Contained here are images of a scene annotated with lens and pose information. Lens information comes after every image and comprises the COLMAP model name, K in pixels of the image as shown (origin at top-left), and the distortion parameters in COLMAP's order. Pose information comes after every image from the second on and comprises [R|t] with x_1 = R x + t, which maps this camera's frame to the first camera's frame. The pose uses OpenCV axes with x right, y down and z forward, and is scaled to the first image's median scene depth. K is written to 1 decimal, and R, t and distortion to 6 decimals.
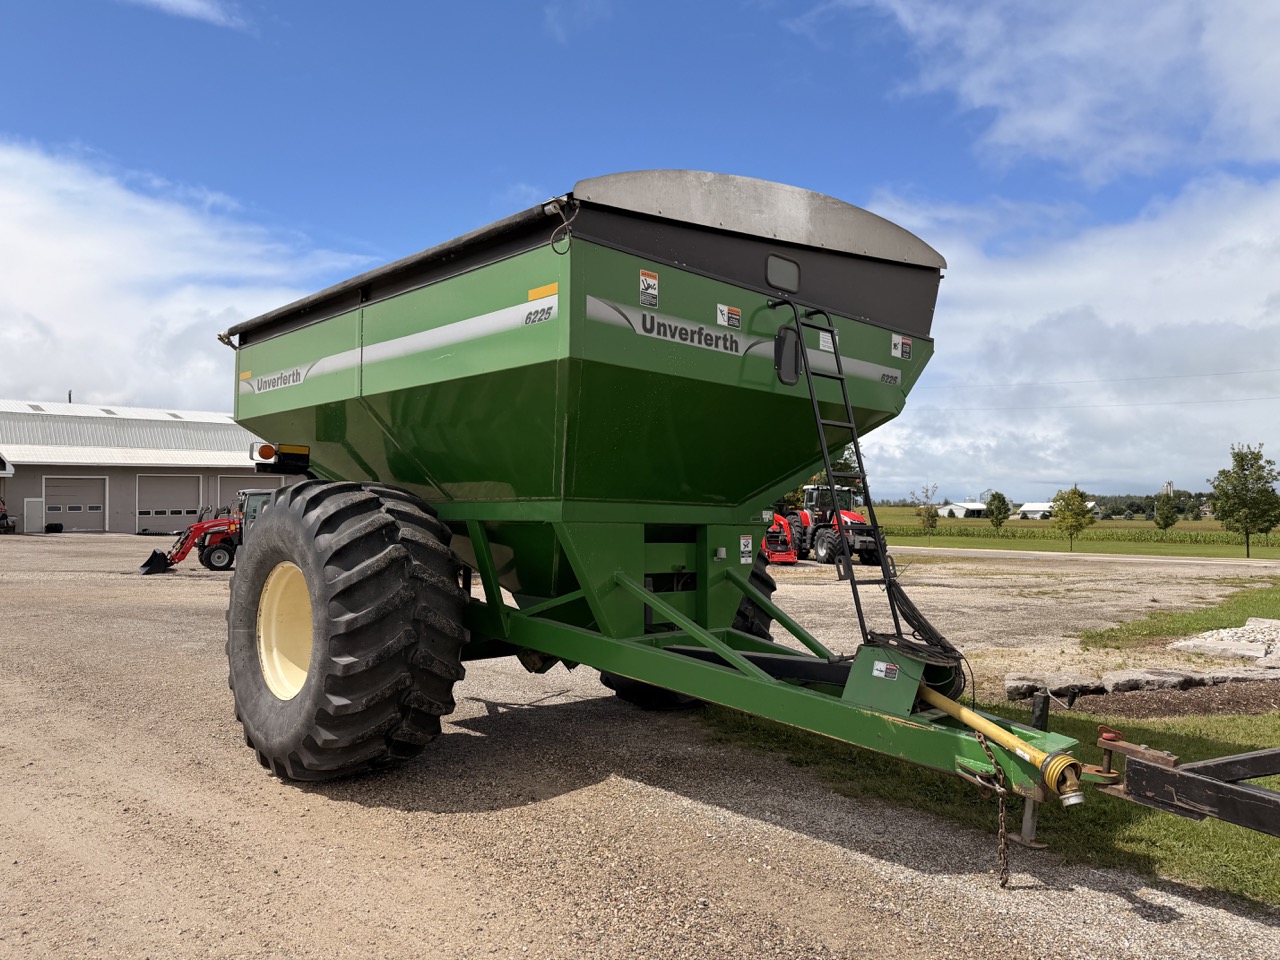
lens RADIAL K [[893.2, 0, 631.9], [0, 893.2, 493.5], [0, 0, 1]] dist [0.072641, -0.086603]
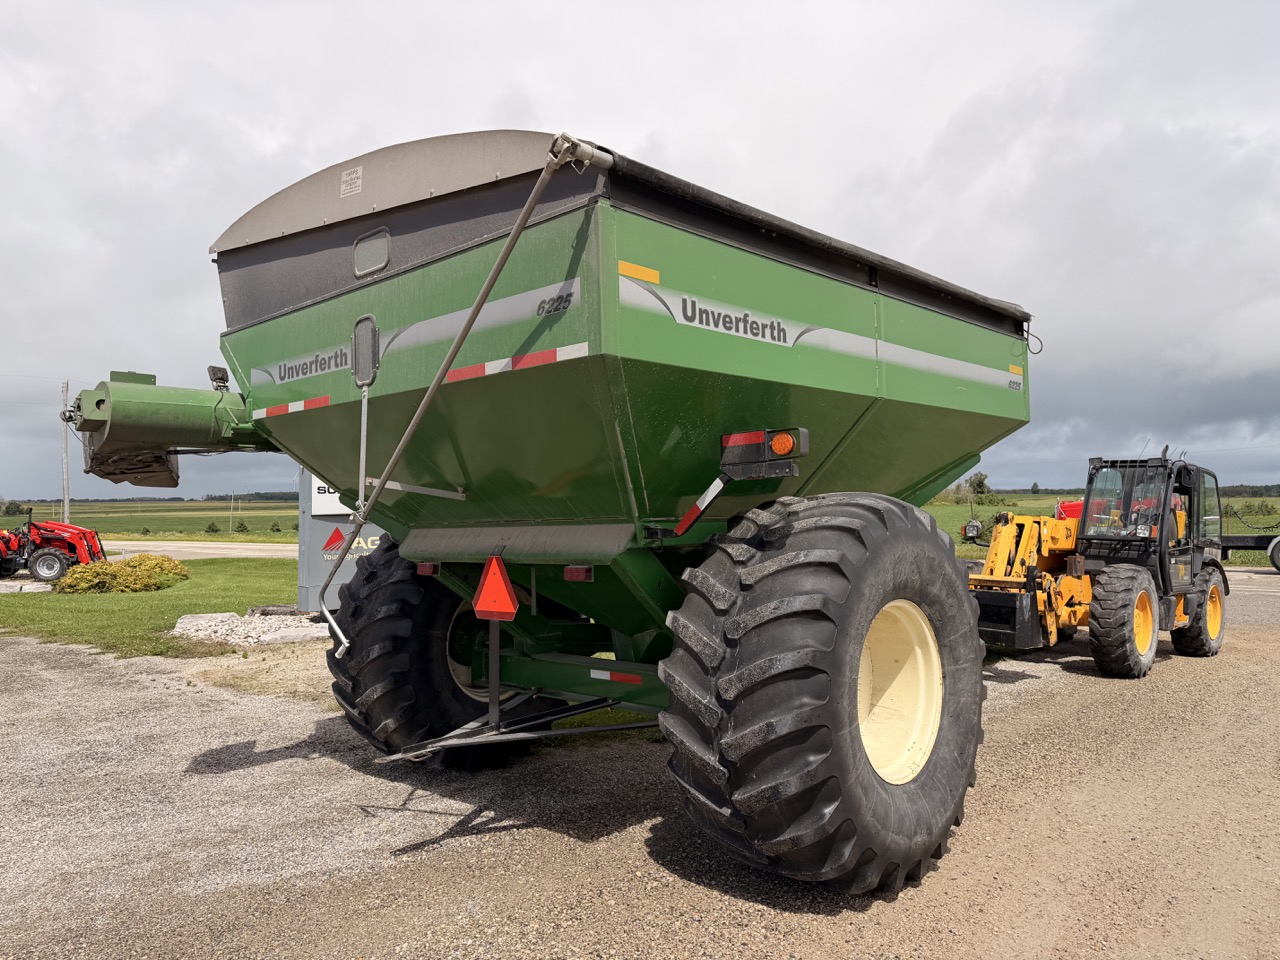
lens RADIAL K [[893.2, 0, 631.0], [0, 893.2, 496.1], [0, 0, 1]] dist [0.072641, -0.086603]
pose [[-0.046919, 0.011877, 0.998828, -0.939545], [-0.007899, 0.999894, -0.012261, -0.001206], [-0.998867, -0.008465, -0.046821, 1.047258]]
